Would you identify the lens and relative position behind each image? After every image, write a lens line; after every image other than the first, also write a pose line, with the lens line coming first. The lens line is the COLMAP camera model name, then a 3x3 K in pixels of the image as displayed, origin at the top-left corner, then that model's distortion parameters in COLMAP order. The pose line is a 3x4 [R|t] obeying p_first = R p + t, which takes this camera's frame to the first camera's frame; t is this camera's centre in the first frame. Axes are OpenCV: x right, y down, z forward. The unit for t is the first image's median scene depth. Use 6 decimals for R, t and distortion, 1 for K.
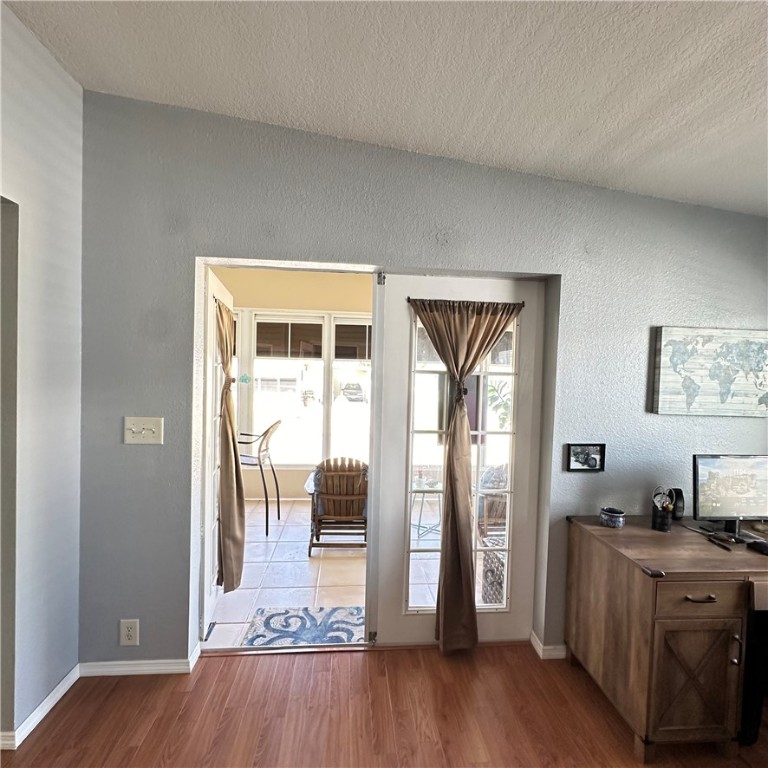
lens RADIAL K [[411.6, 0, 378.3], [0, 411.6, 381.5], [0, 0, 1]] dist [-0.001038, -0.001062]
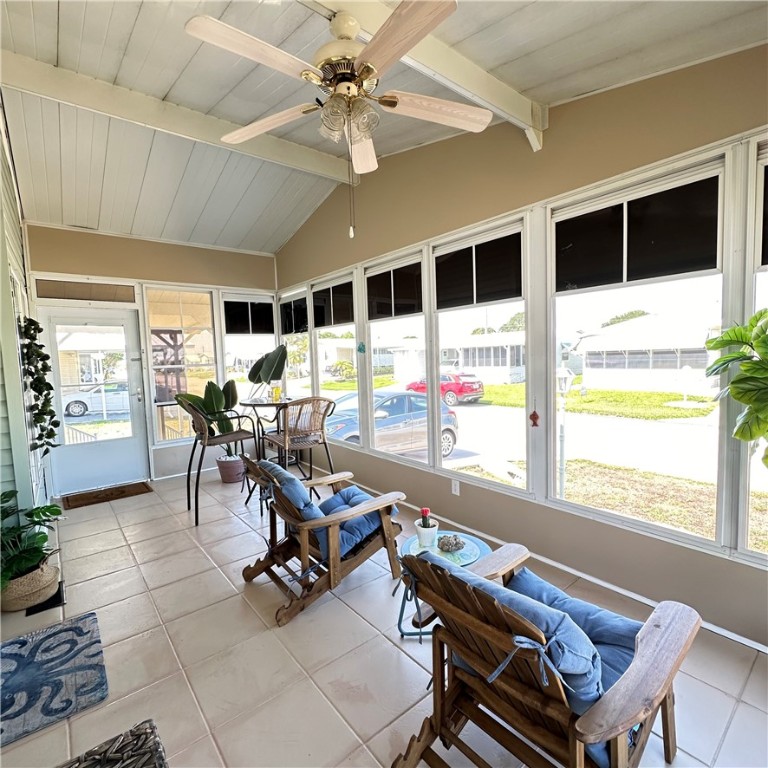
lens RADIAL K [[411.6, 0, 386.7], [0, 411.6, 386.9], [0, 0, 1]] dist [-0.001038, -0.001062]
pose [[0.583272, 0.012999, -0.812173, 0.716700], [0.021210, 0.999287, 0.031227, 0.083825], [0.812000, -0.035440, 0.582581, 1.011266]]
